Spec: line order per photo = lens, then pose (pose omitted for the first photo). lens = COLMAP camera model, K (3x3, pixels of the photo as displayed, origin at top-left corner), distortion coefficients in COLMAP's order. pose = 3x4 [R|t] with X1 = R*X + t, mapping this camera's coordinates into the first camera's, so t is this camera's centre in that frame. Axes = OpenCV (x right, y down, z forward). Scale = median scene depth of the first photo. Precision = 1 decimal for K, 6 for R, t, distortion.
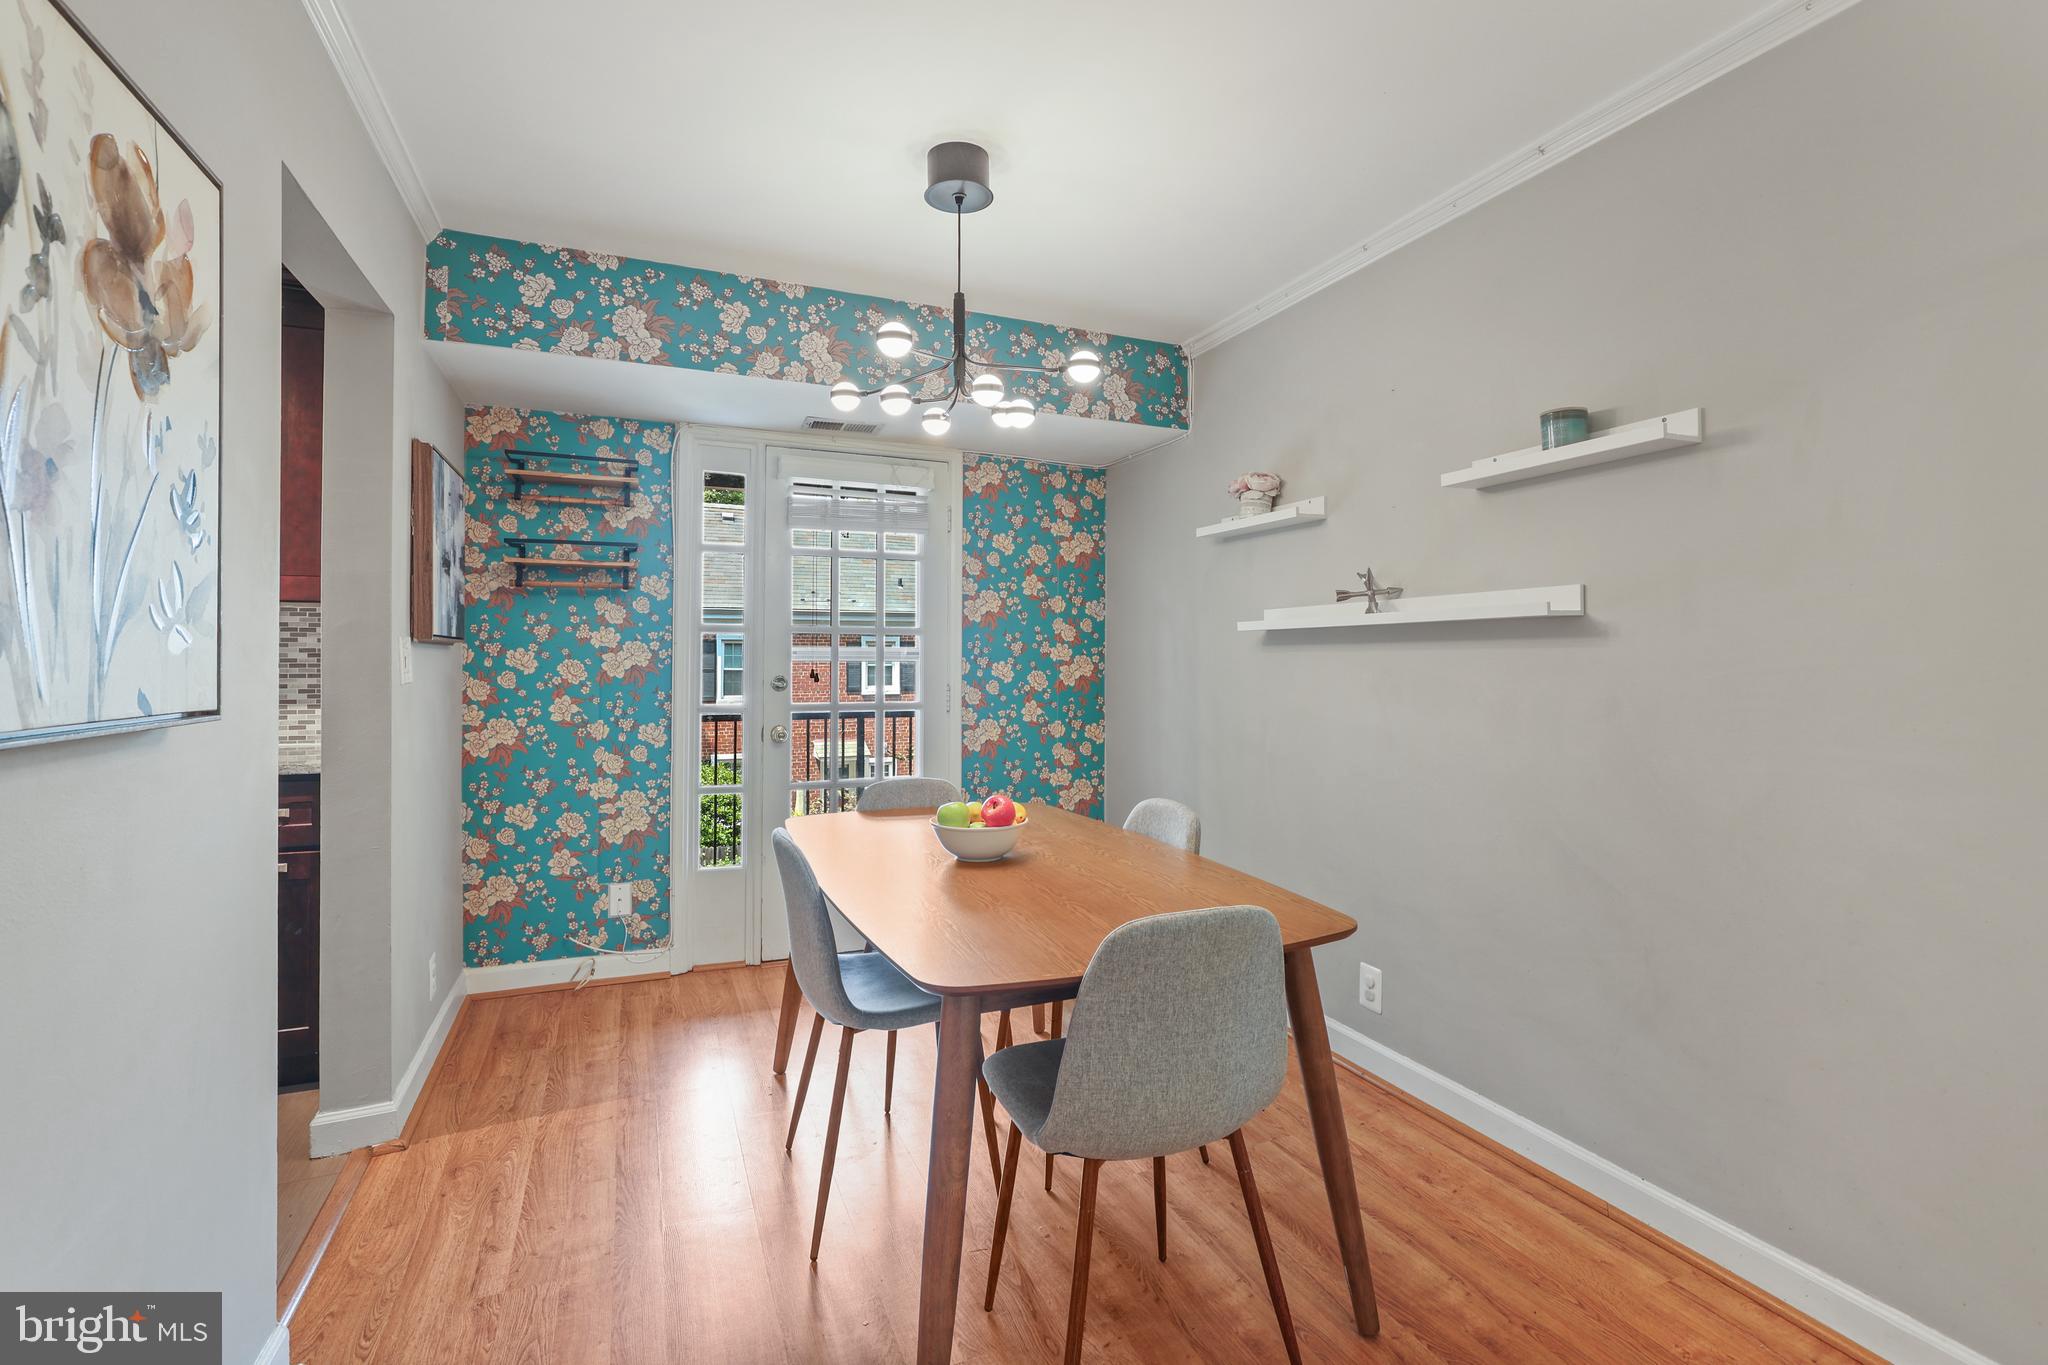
lens RADIAL K [[956.2, 0, 1024.6], [0, 956.2, 668.8], [0, 0, 1]] dist [-0.014010, -0.000567]
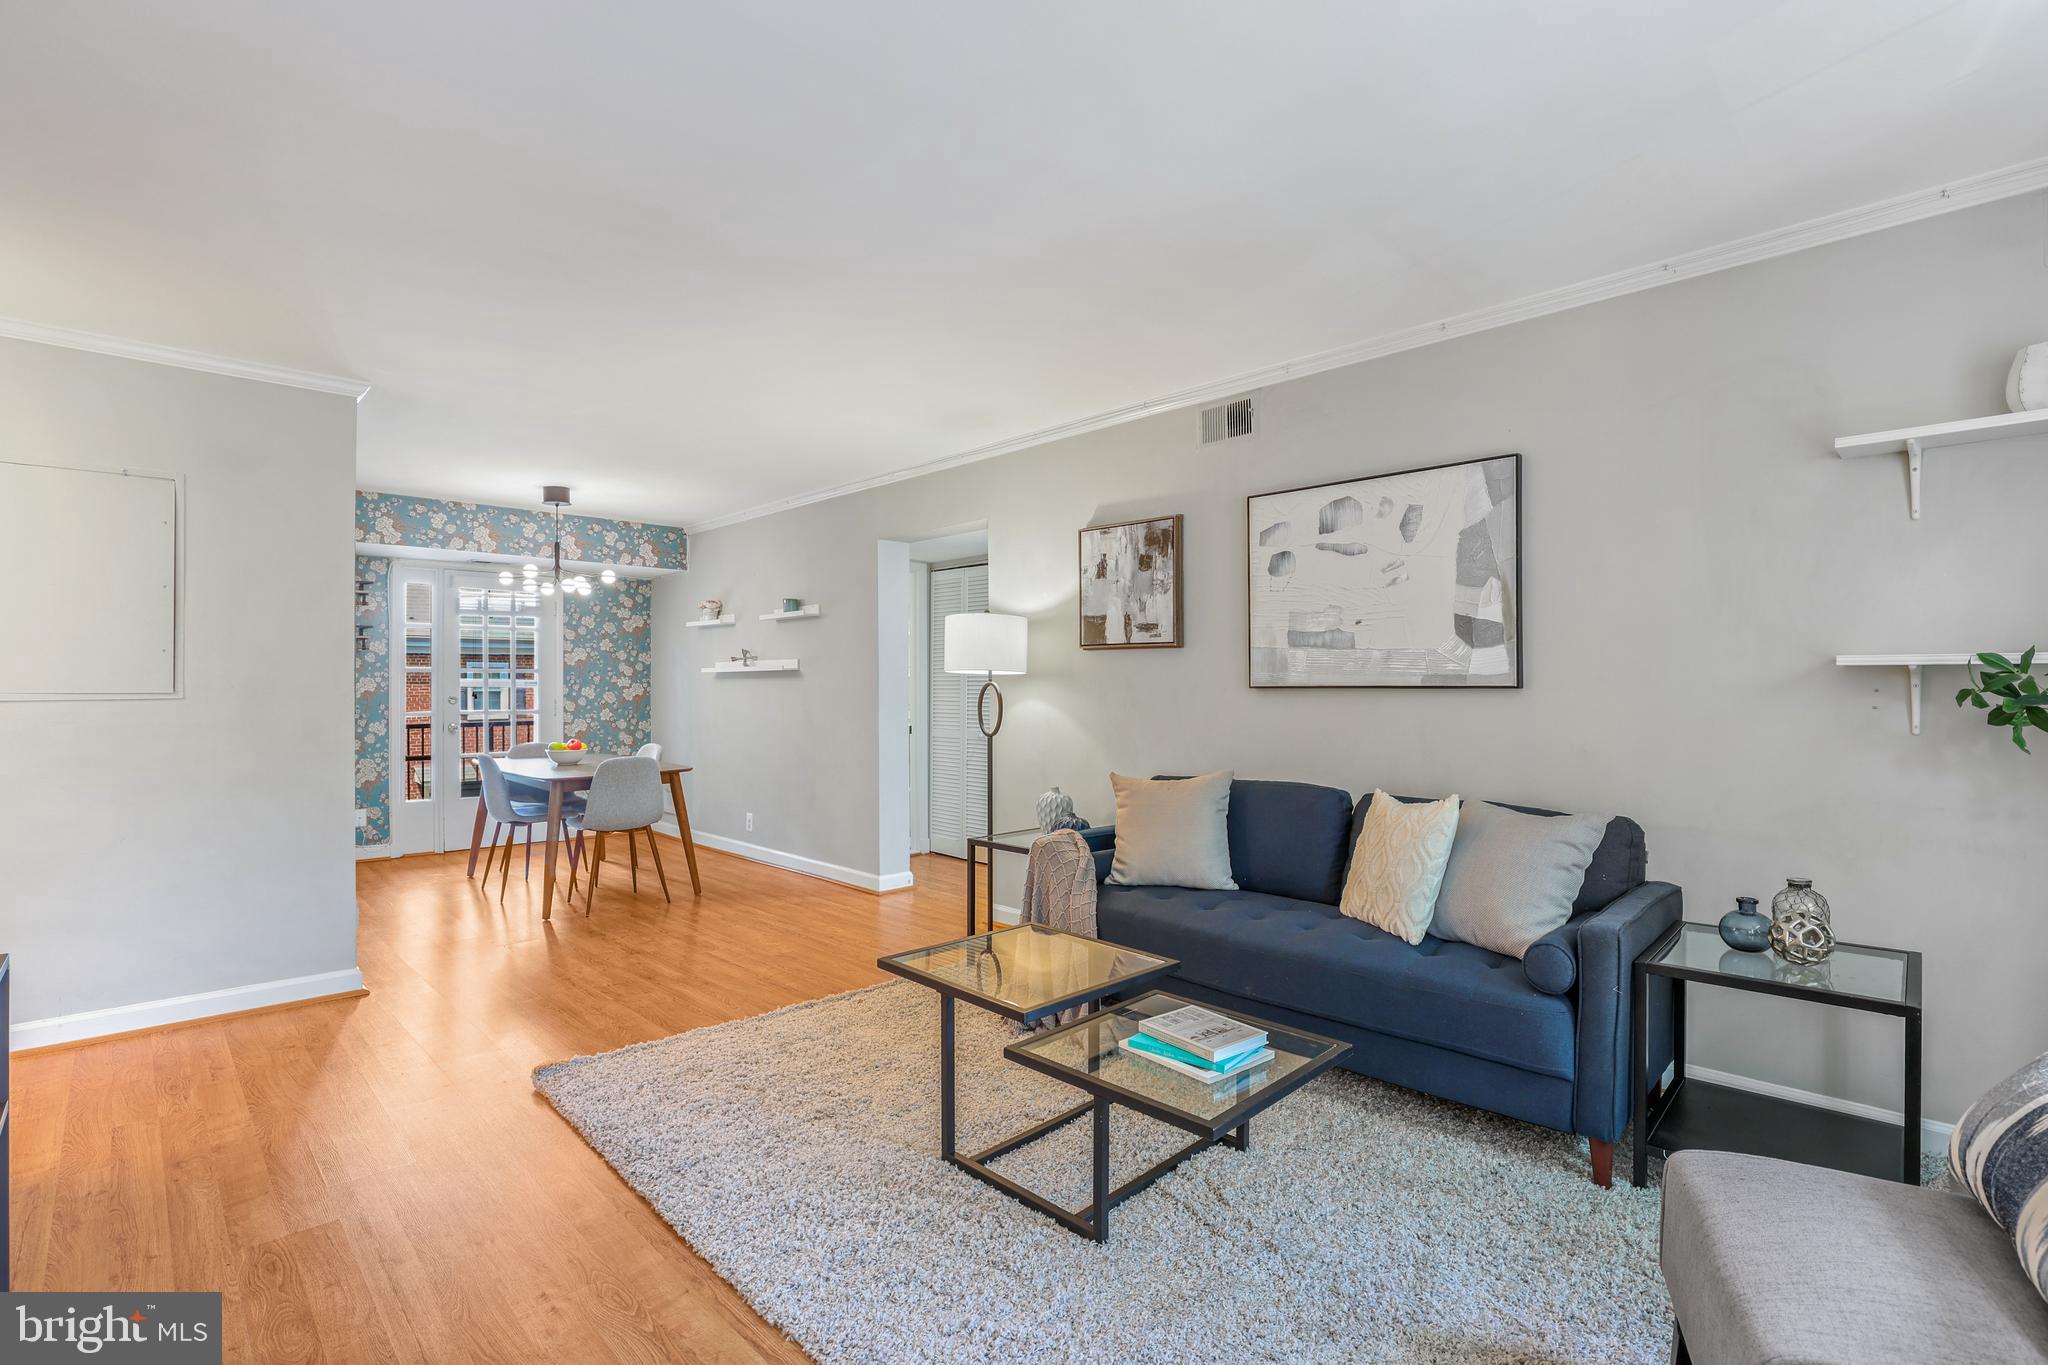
lens RADIAL K [[956.2, 0, 1022.5], [0, 956.2, 692.3], [0, 0, 1]] dist [-0.014010, -0.000567]
pose [[0.930644, -0.008367, 0.365829, 0.095577], [0.008223, 0.999964, 0.001952, 0.006556], [-0.365832, 0.001192, 0.930680, -1.146882]]
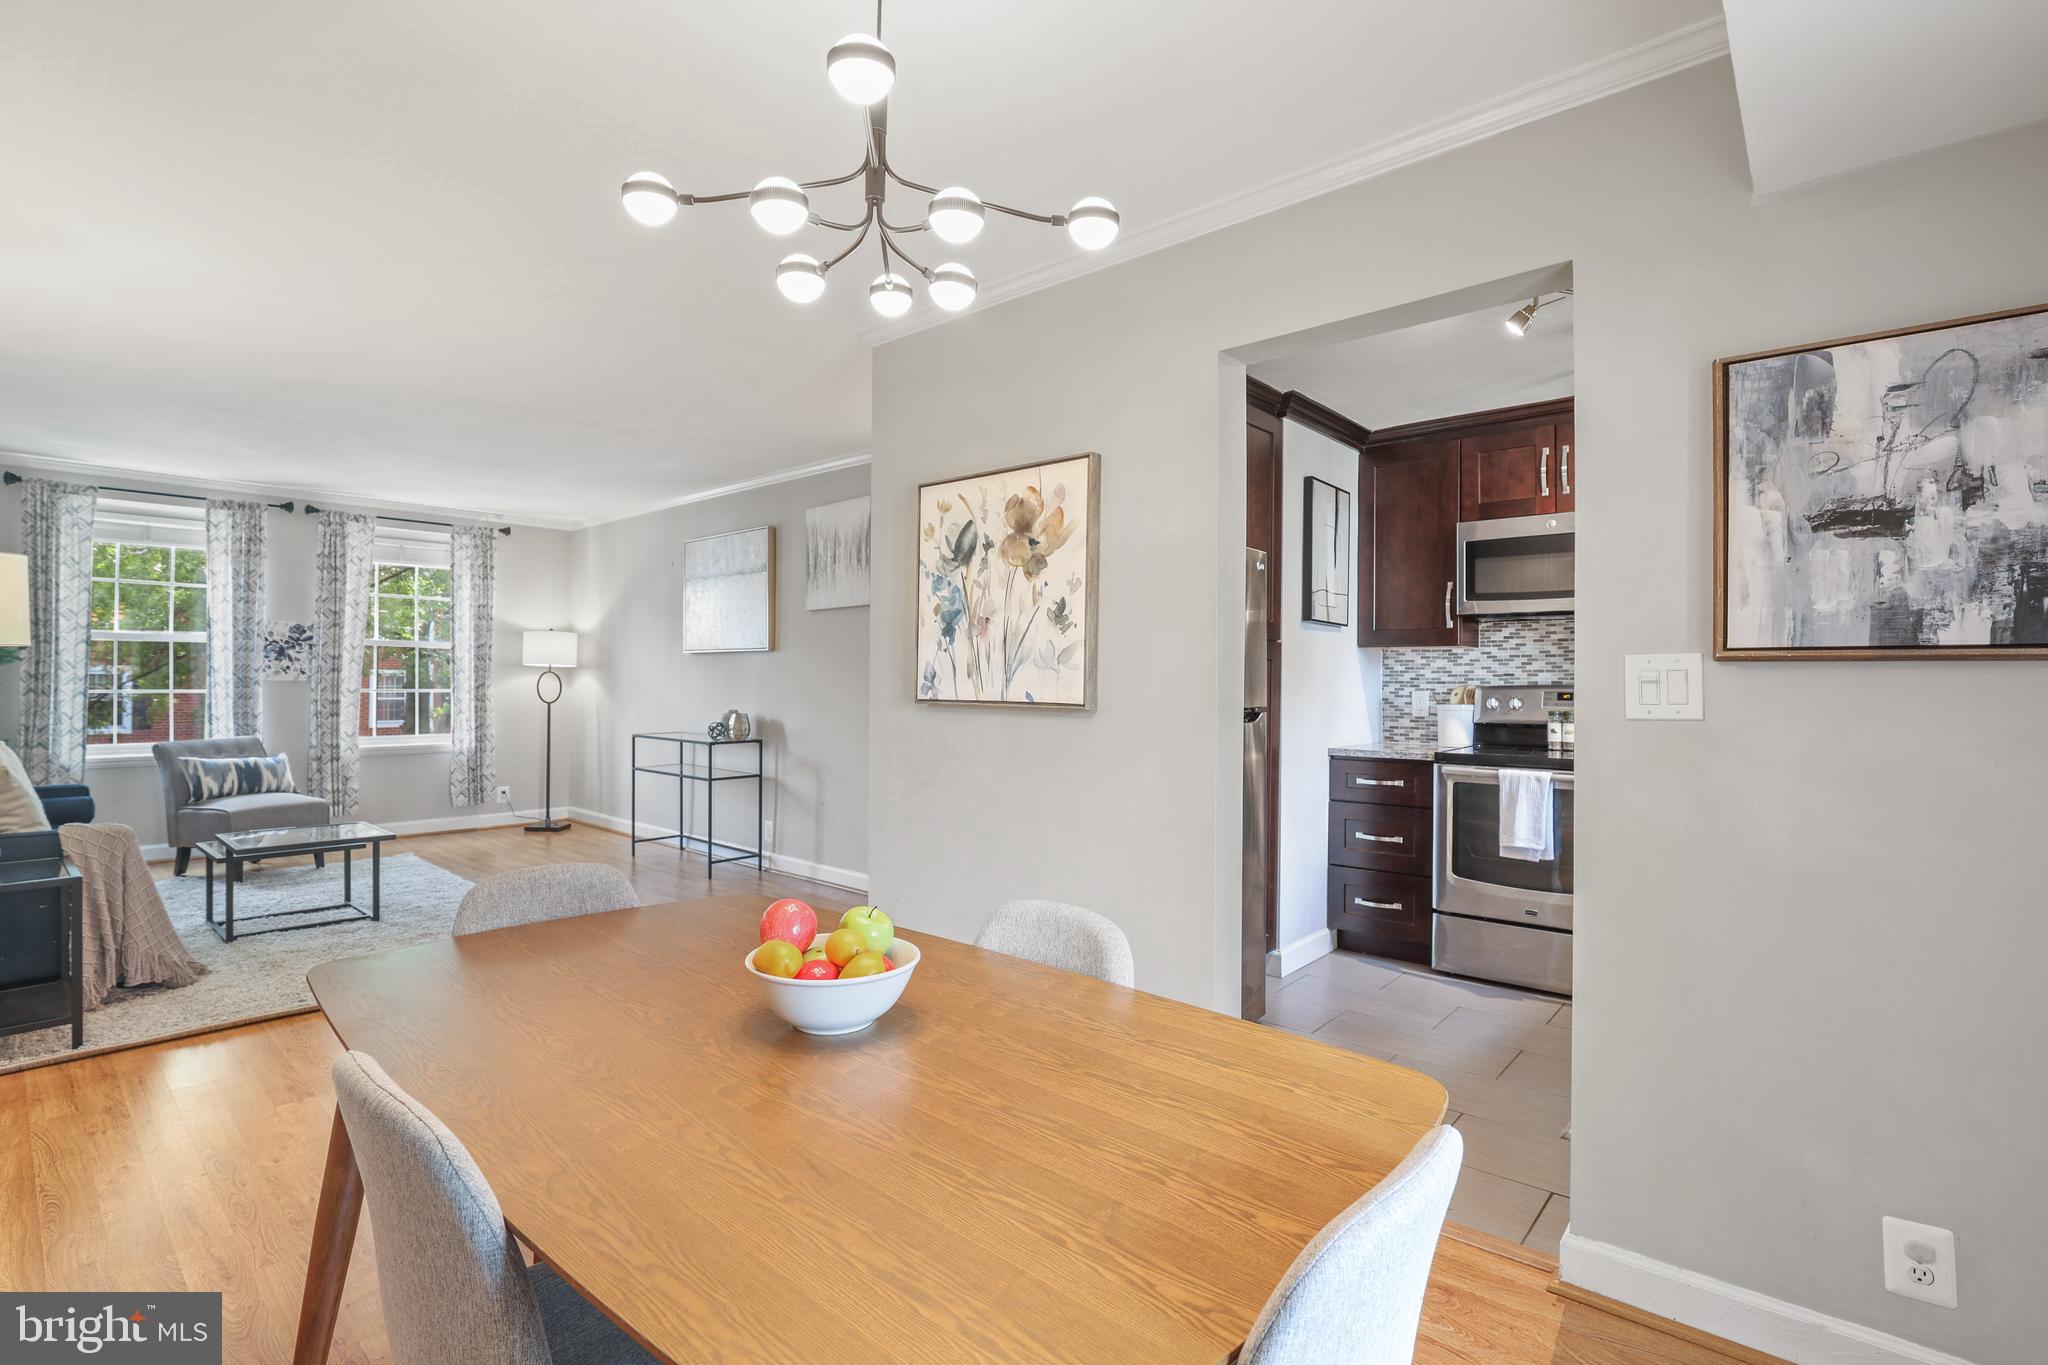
lens RADIAL K [[956.2, 0, 1022.1], [0, 956.2, 677.0], [0, 0, 1]] dist [-0.014010, -0.000567]
pose [[-0.897650, -0.012083, -0.440544, 0.095631], [-0.017295, 0.999820, 0.007816, -0.014767], [0.440370, 0.014635, -0.897697, 1.275311]]
